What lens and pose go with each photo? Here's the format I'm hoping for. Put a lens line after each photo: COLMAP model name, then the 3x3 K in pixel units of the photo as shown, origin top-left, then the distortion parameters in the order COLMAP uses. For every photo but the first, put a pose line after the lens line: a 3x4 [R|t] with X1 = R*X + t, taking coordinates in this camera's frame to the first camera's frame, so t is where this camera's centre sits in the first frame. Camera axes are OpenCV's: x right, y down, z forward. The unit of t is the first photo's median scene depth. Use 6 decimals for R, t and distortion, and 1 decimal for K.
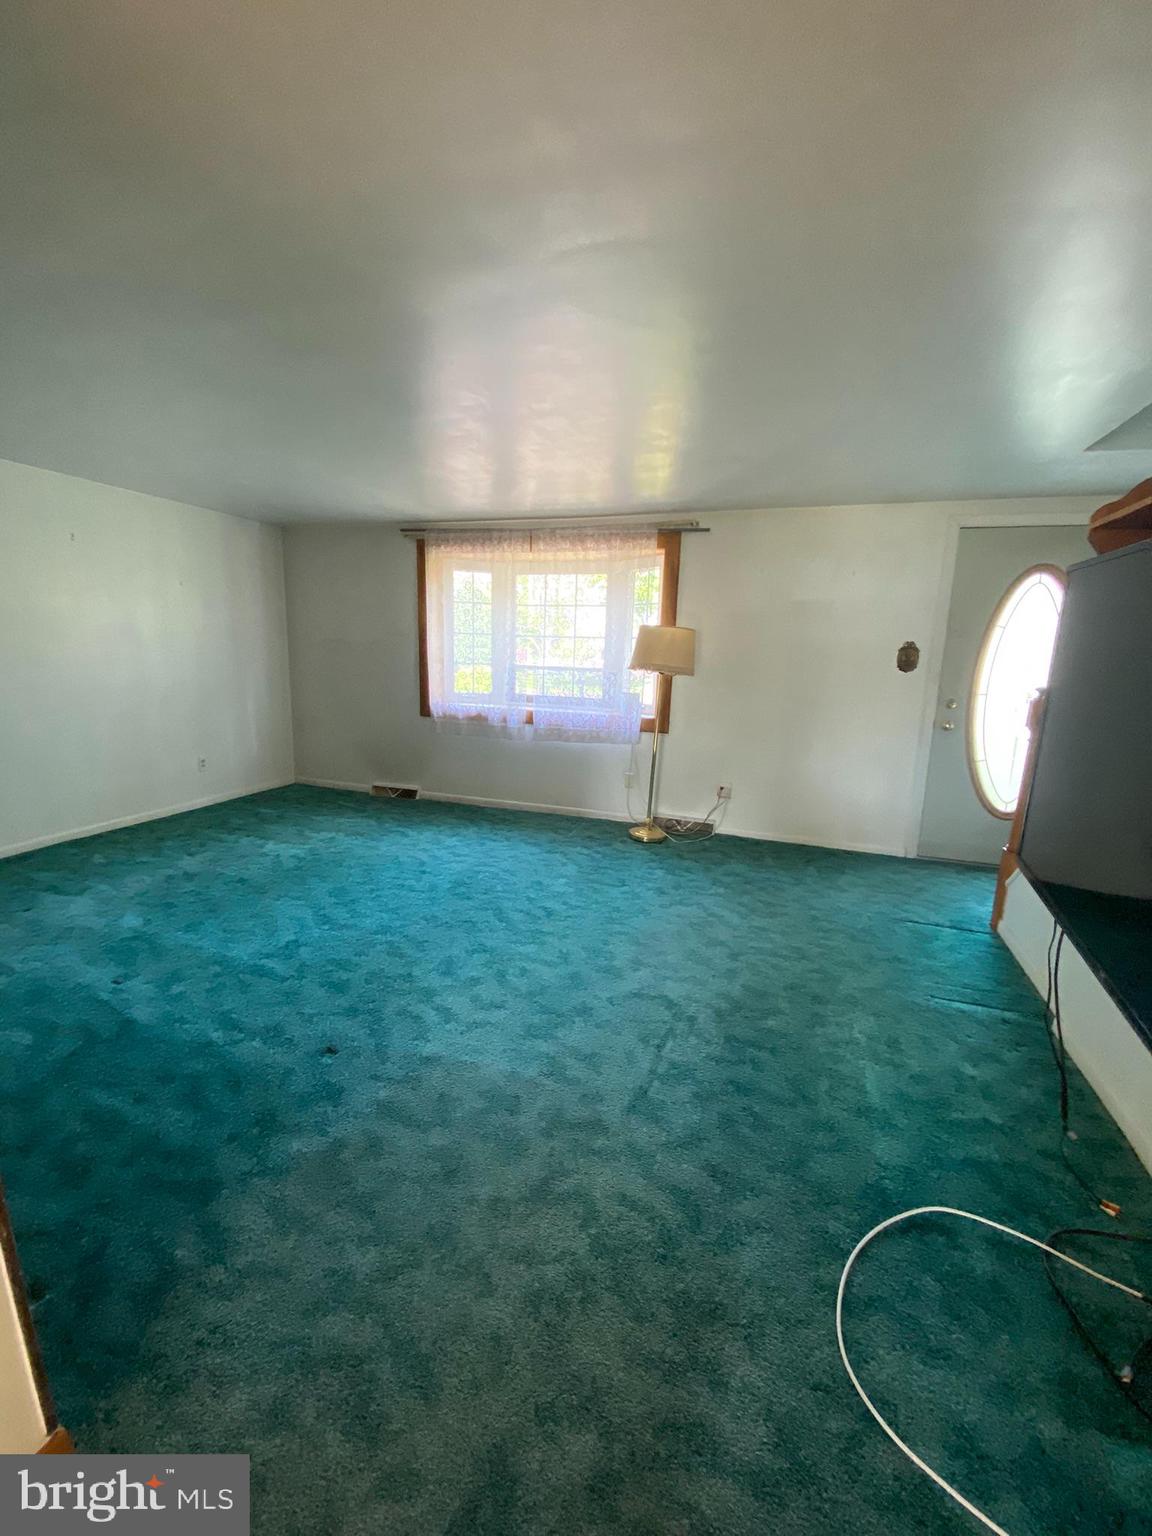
lens RADIAL K [[625.6, 0, 573.1], [0, 625.6, 772.4], [0, 0, 1]] dist [0.008143, -0.014448]
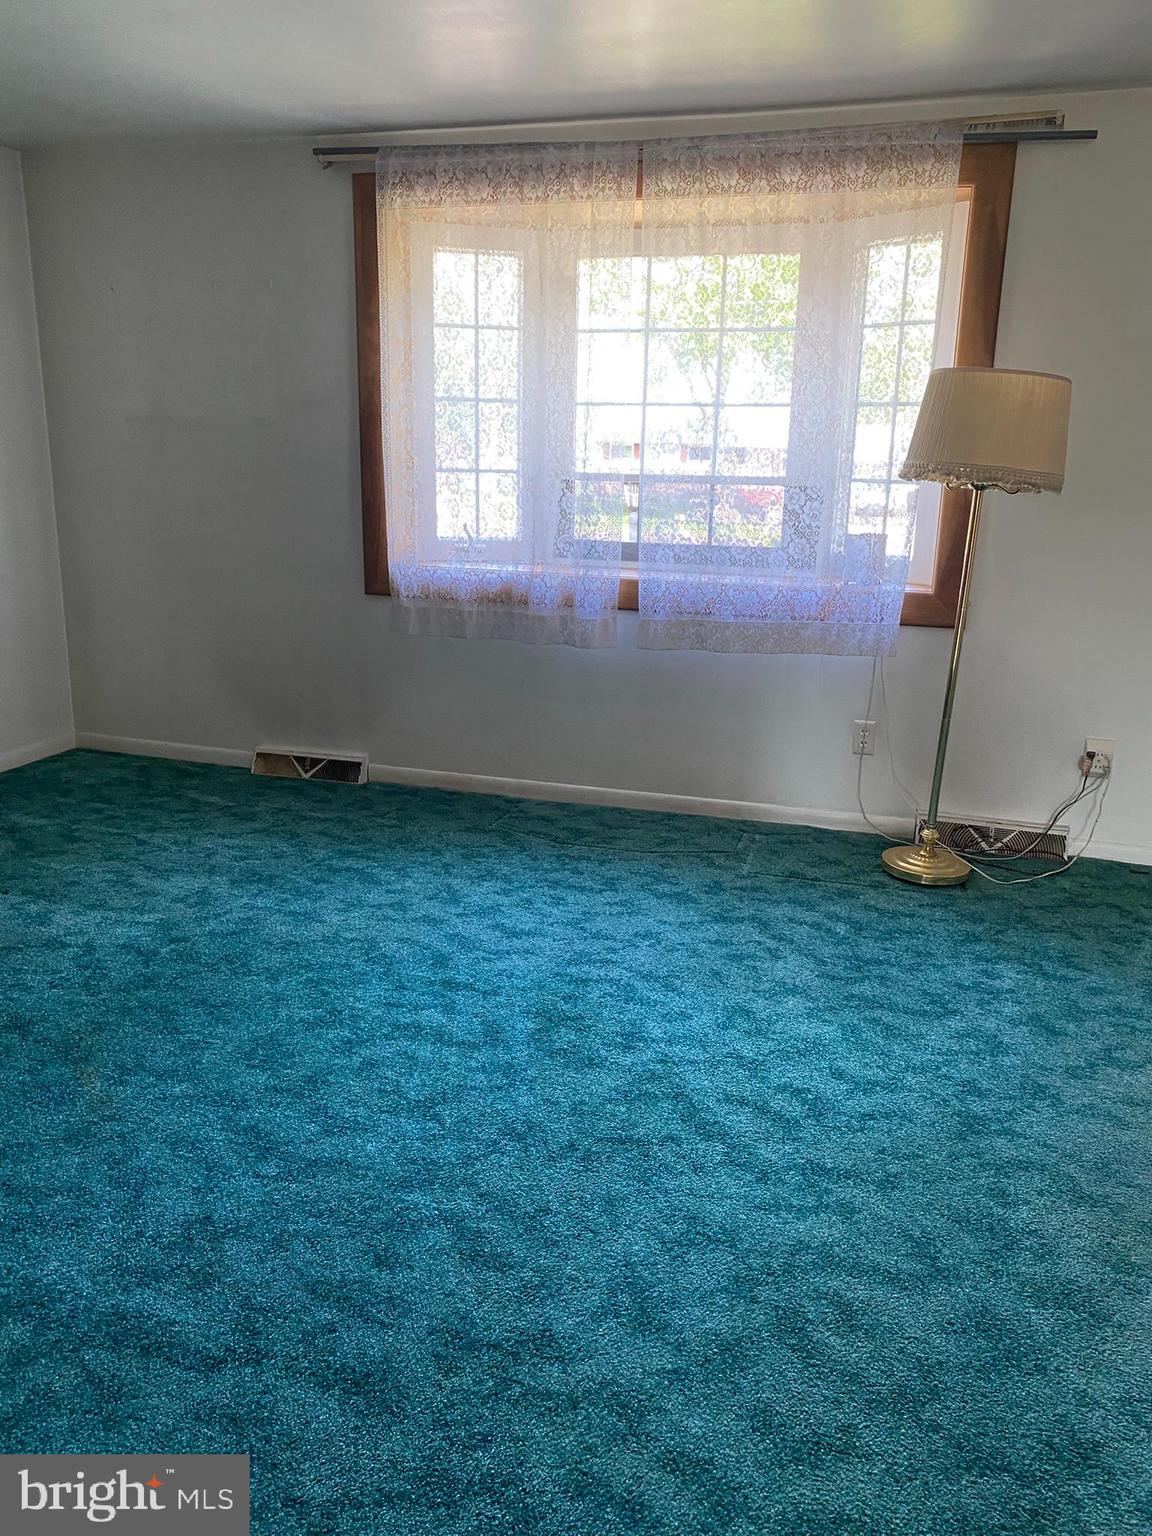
lens RADIAL K [[1192.2, 0, 570.1], [0, 1192.2, 774.2], [0, 0, 1]] dist [-0.000663, 0.004665]
pose [[0.999605, -0.018658, 0.021018, -0.146066], [0.016898, 0.996571, 0.081004, -0.035733], [-0.022458, -0.080617, 0.996492, 0.185518]]
